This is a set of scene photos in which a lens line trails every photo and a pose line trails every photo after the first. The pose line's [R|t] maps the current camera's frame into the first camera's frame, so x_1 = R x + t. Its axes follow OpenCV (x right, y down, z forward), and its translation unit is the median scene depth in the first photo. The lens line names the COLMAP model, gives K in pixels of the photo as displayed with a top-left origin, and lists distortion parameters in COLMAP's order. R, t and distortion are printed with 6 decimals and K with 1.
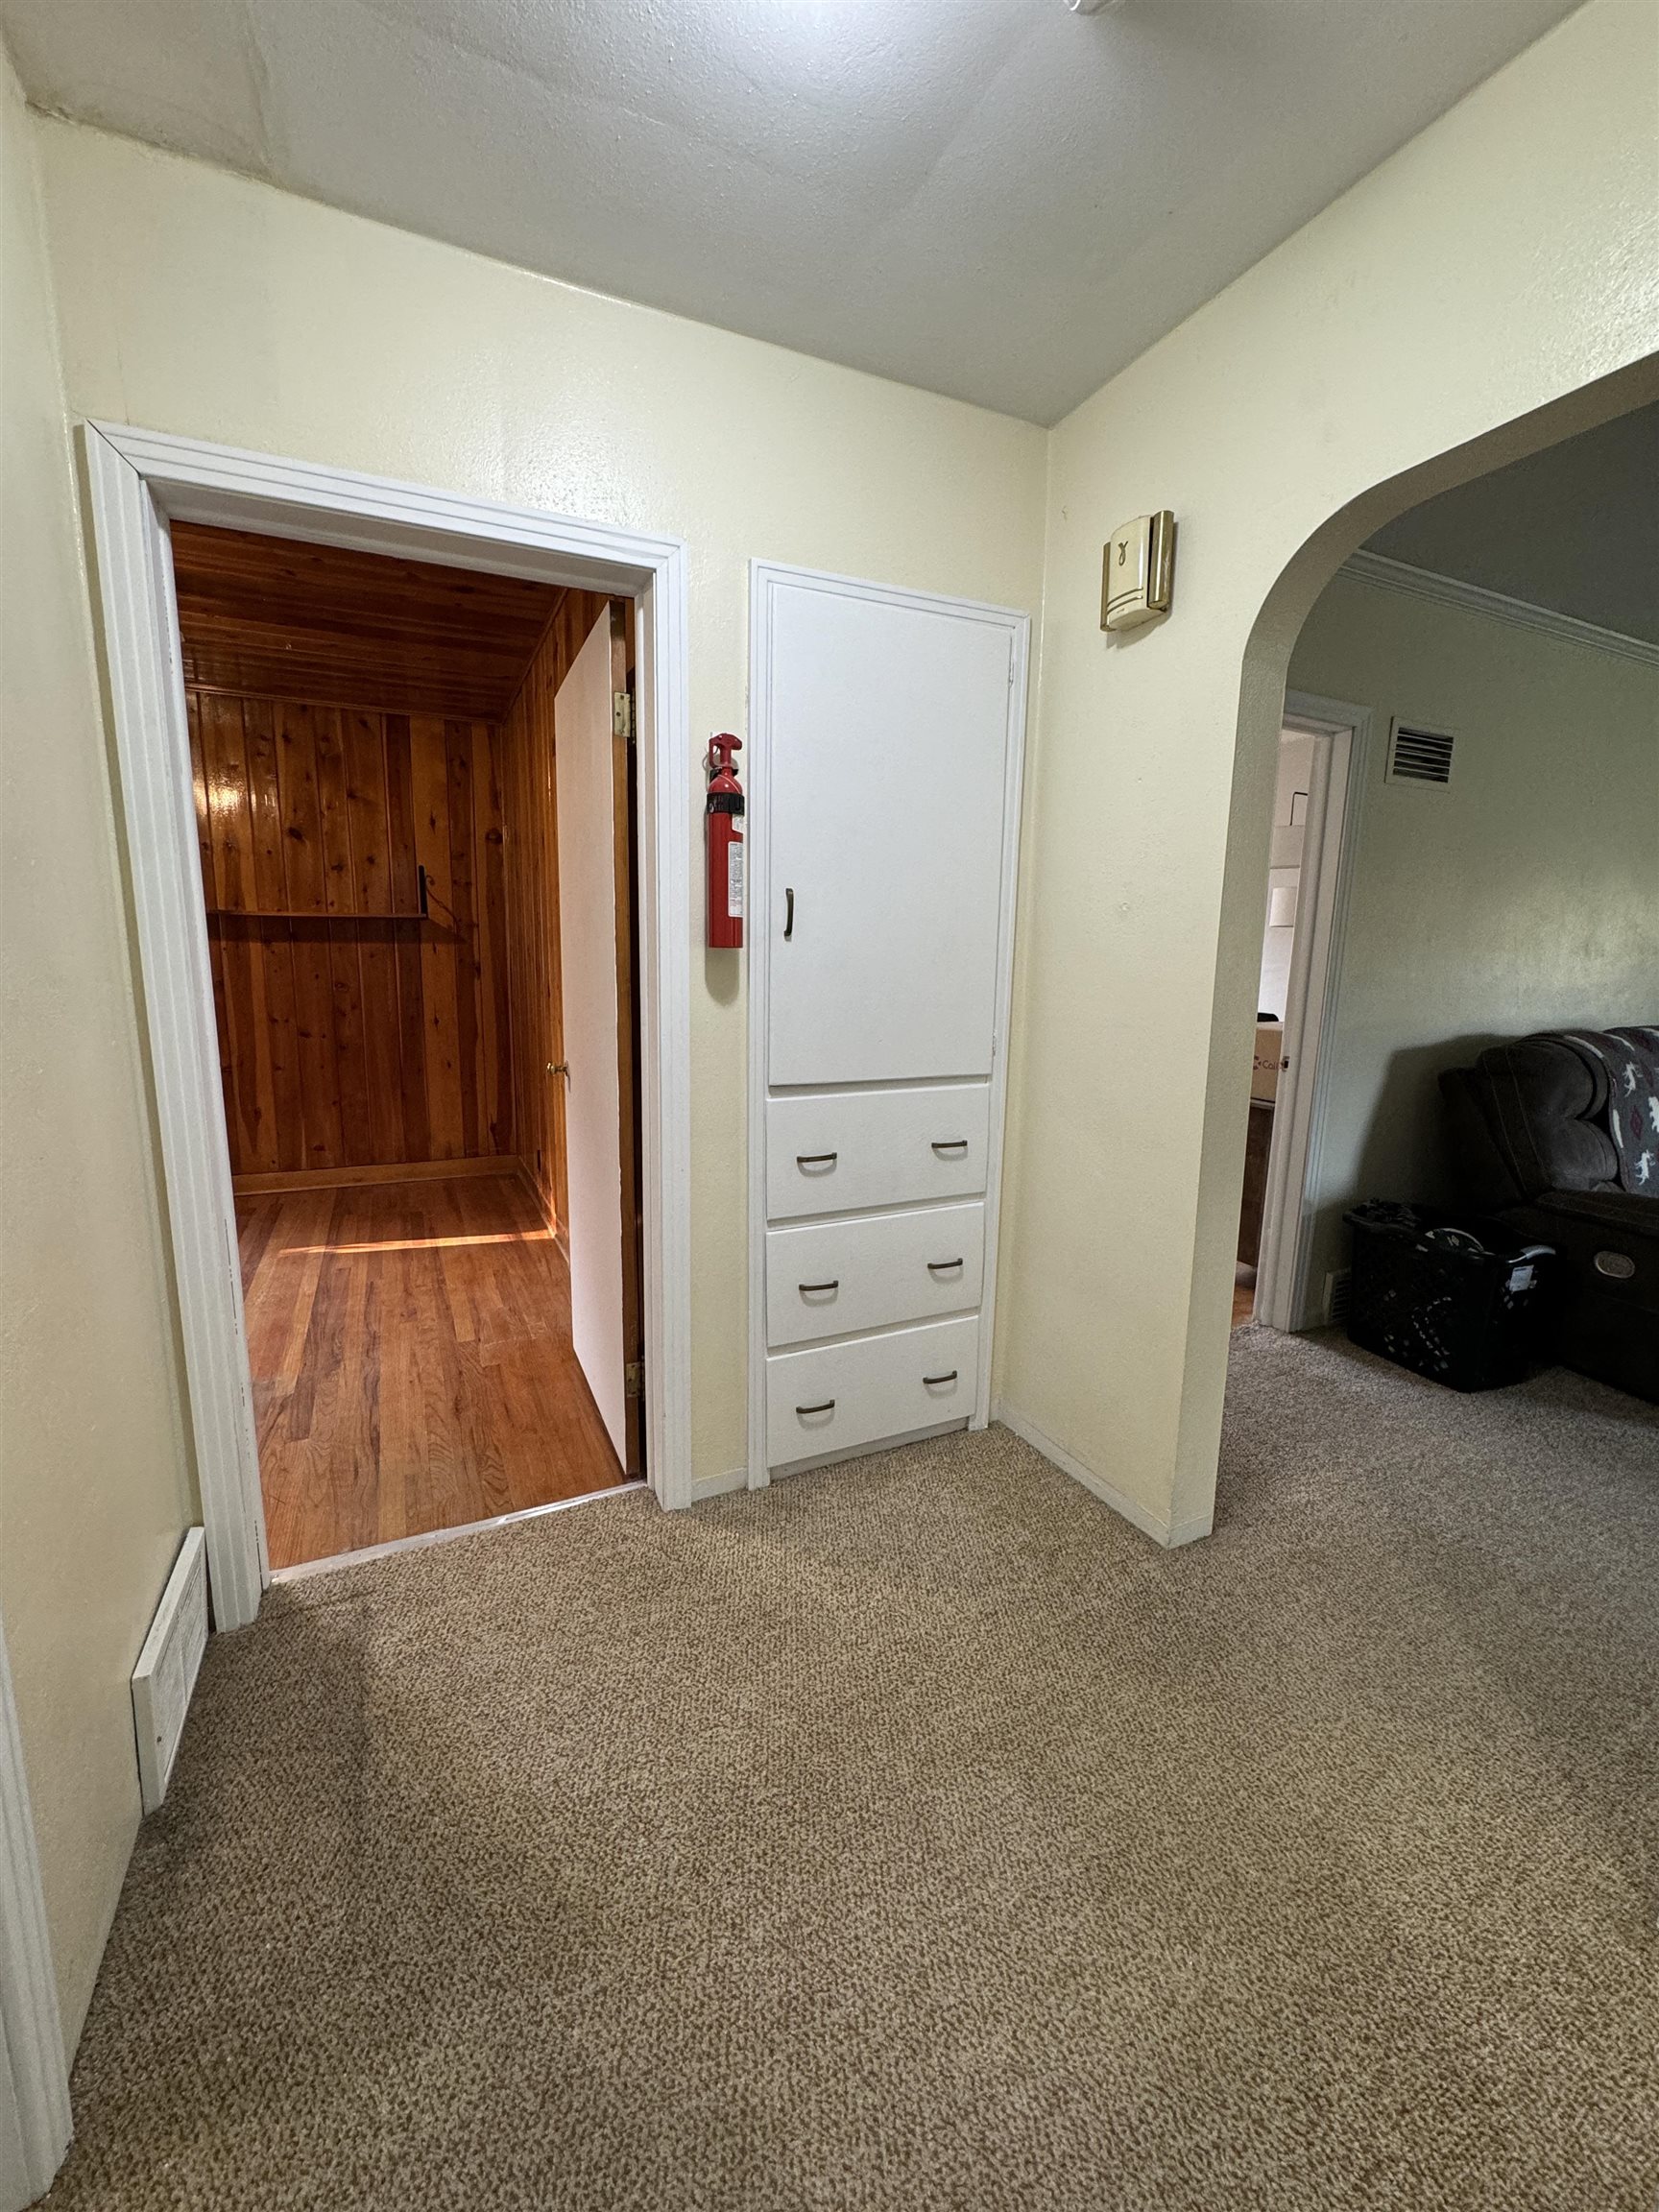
lens RADIAL K [[888.0, 0, 829.5], [0, 888.0, 1106.0], [0, 0, 1]] dist [-0.011603, 0.005616]
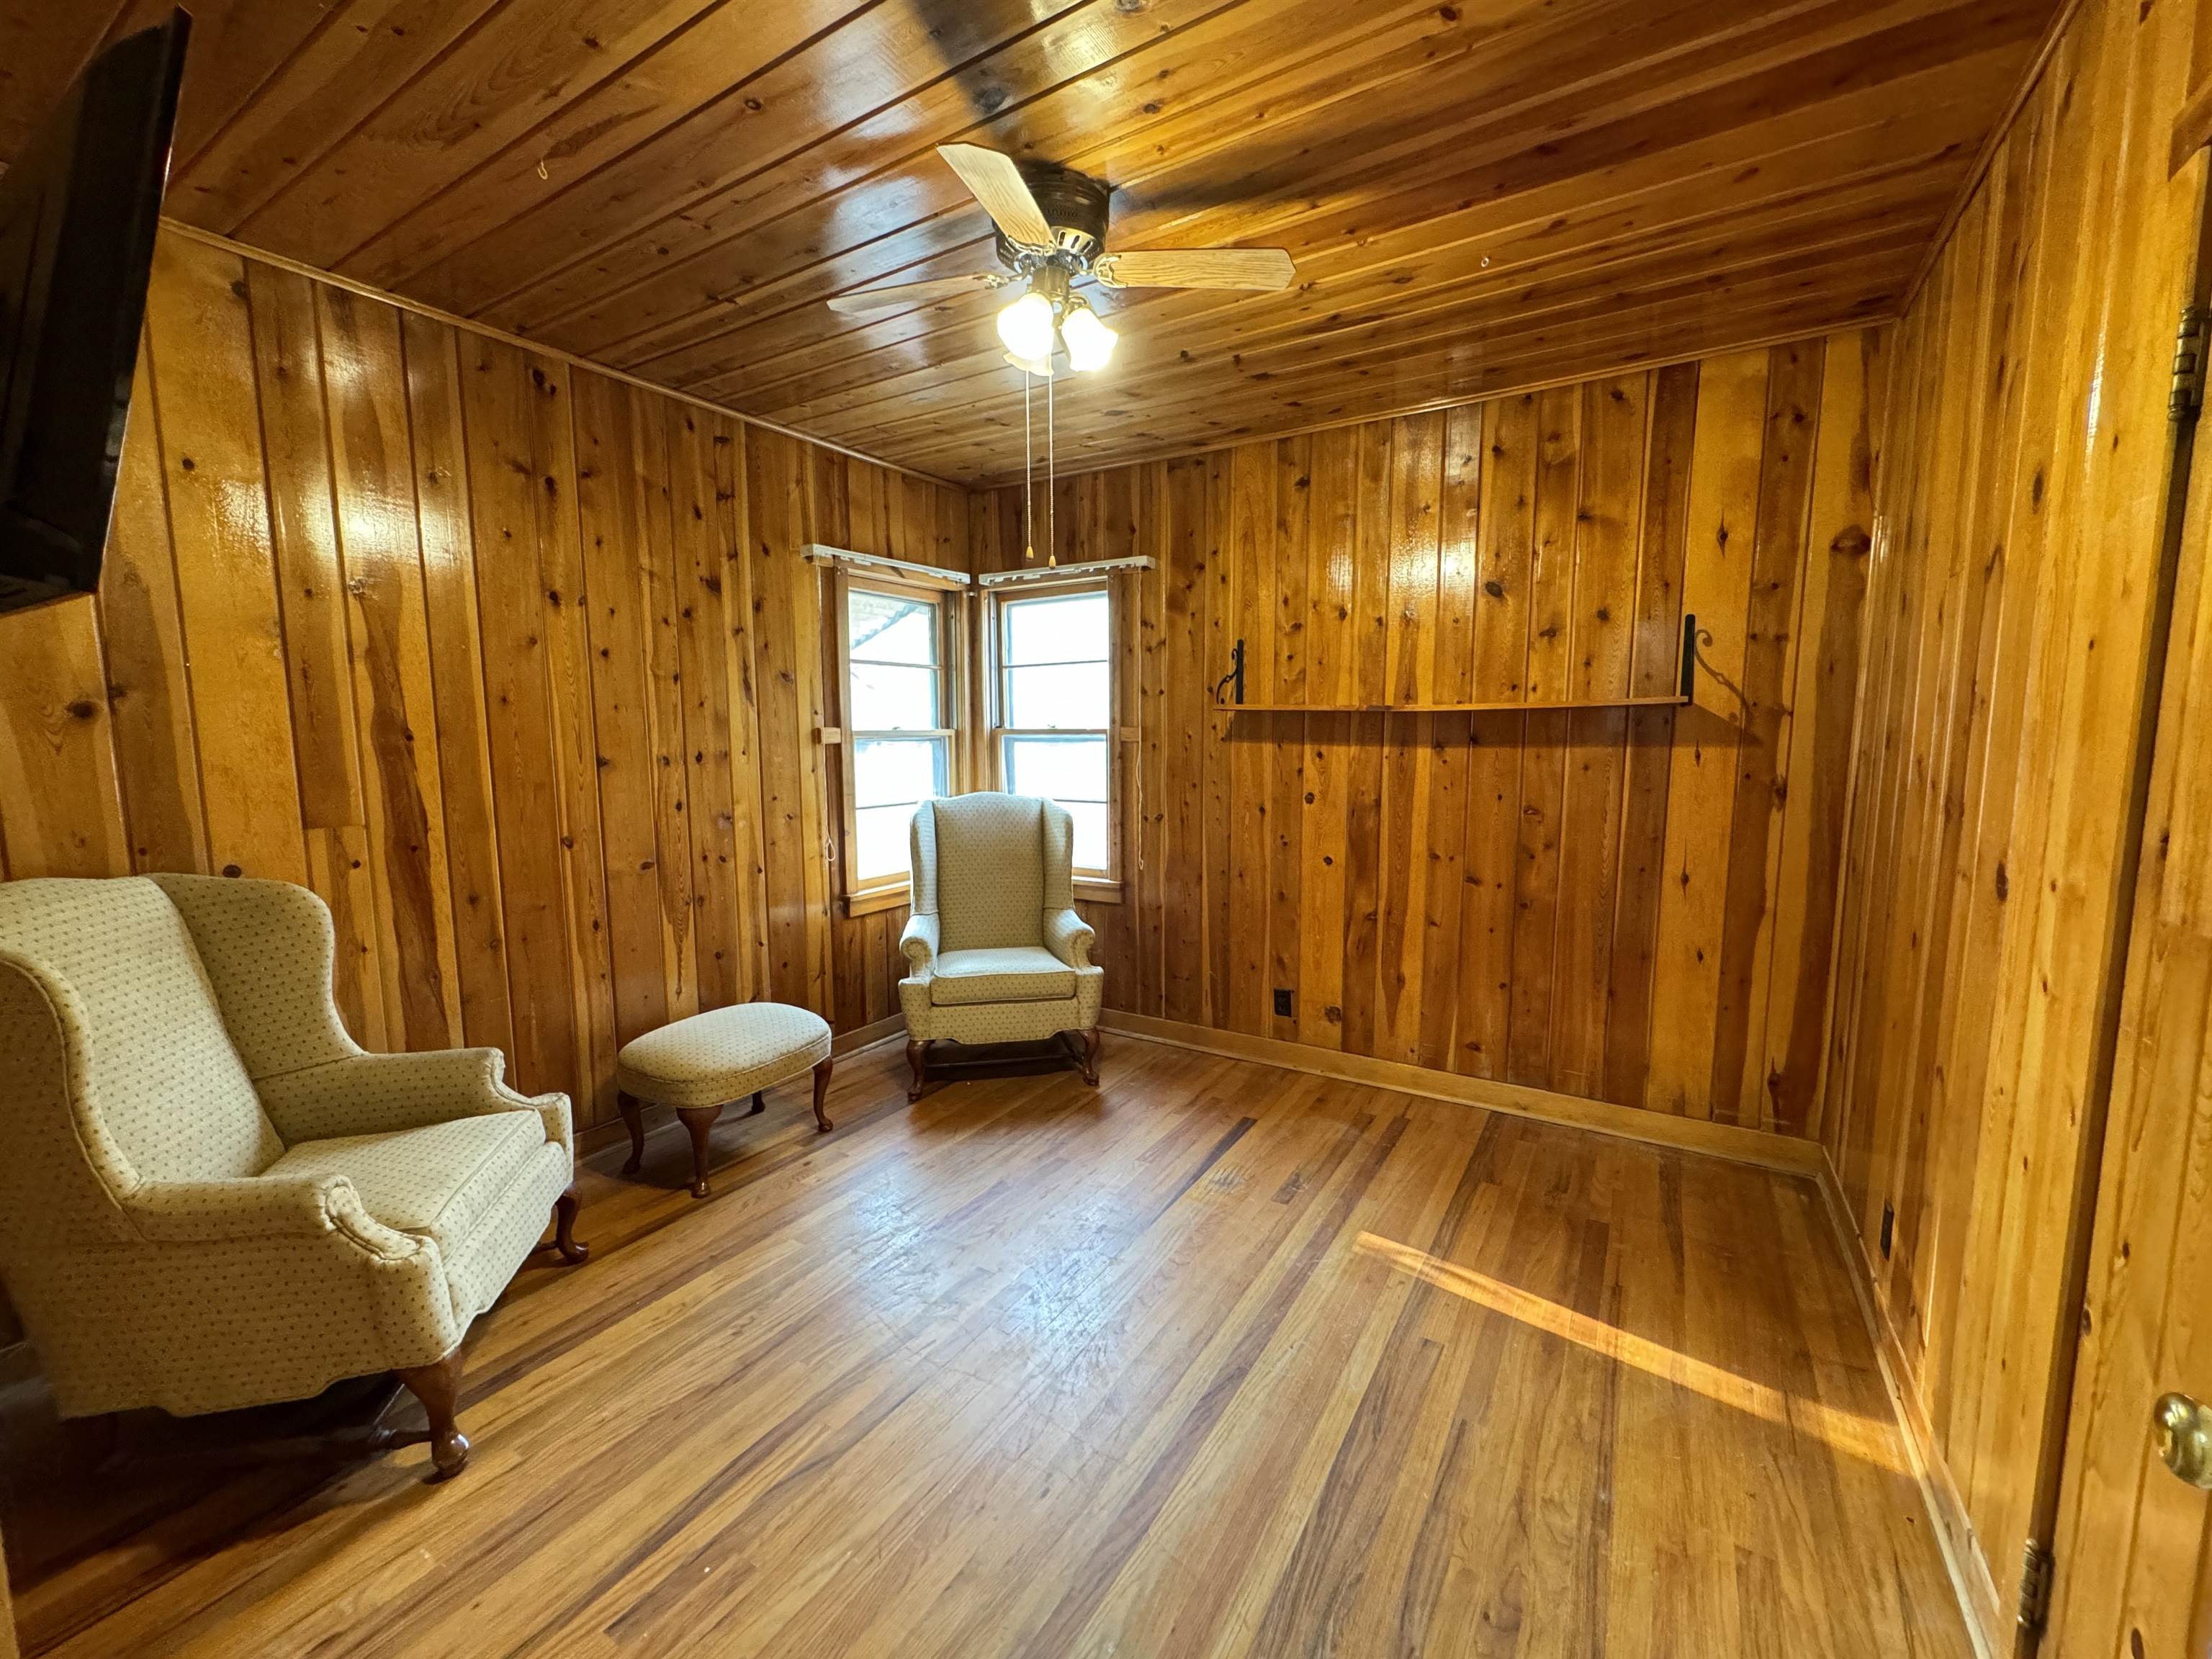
lens RADIAL K [[888.0, 0, 1106.0], [0, 888.0, 829.5], [0, 0, 1]] dist [-0.011603, 0.005616]
pose [[0.529745, 0.071949, -0.845100, -0.168740], [-0.131396, 0.991328, 0.002034, -0.084535], [0.837917, 0.109965, 0.534605, 0.394378]]
